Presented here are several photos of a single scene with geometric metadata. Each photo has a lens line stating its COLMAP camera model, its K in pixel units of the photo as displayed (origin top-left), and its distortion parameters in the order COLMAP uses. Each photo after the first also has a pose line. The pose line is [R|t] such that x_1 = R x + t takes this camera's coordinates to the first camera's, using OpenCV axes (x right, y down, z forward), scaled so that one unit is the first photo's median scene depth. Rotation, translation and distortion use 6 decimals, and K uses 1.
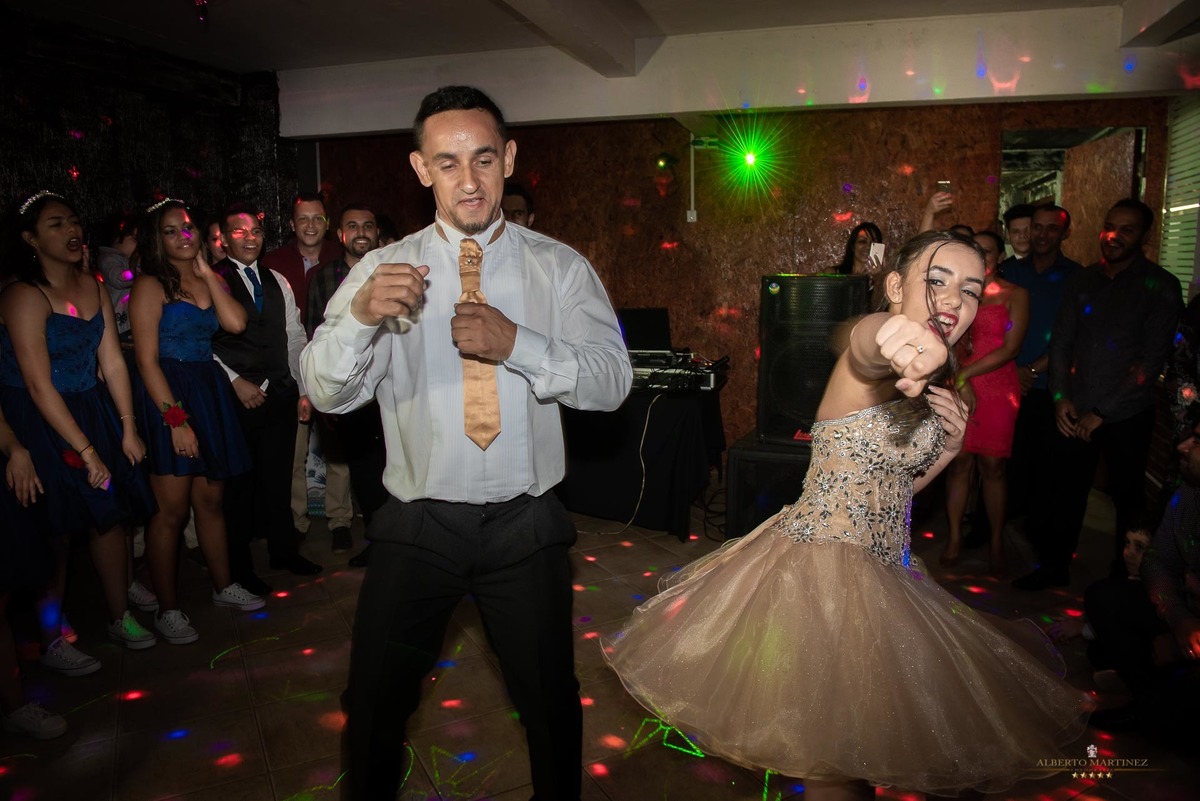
lens RADIAL K [[810.7, 0, 600.0], [0, 810.7, 400.5], [0, 0, 1]] dist [-0.056681, 0.002259]
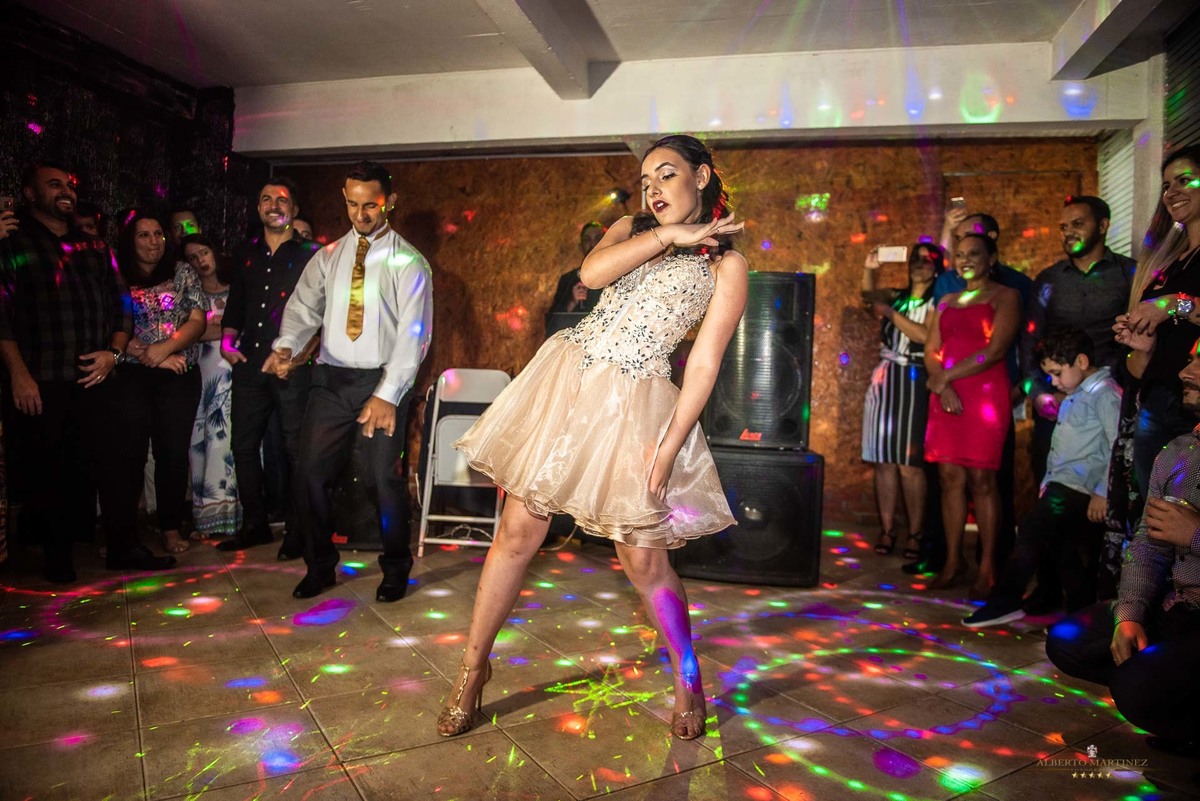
lens RADIAL K [[810.7, 0, 600.0], [0, 810.7, 400.5], [0, 0, 1]] dist [-0.056681, 0.002259]
pose [[0.997906, 0.033710, 0.055200, 0.012883], [-0.026421, 0.991445, -0.127822, 0.096074], [-0.059036, 0.126096, 0.990260, 0.031026]]
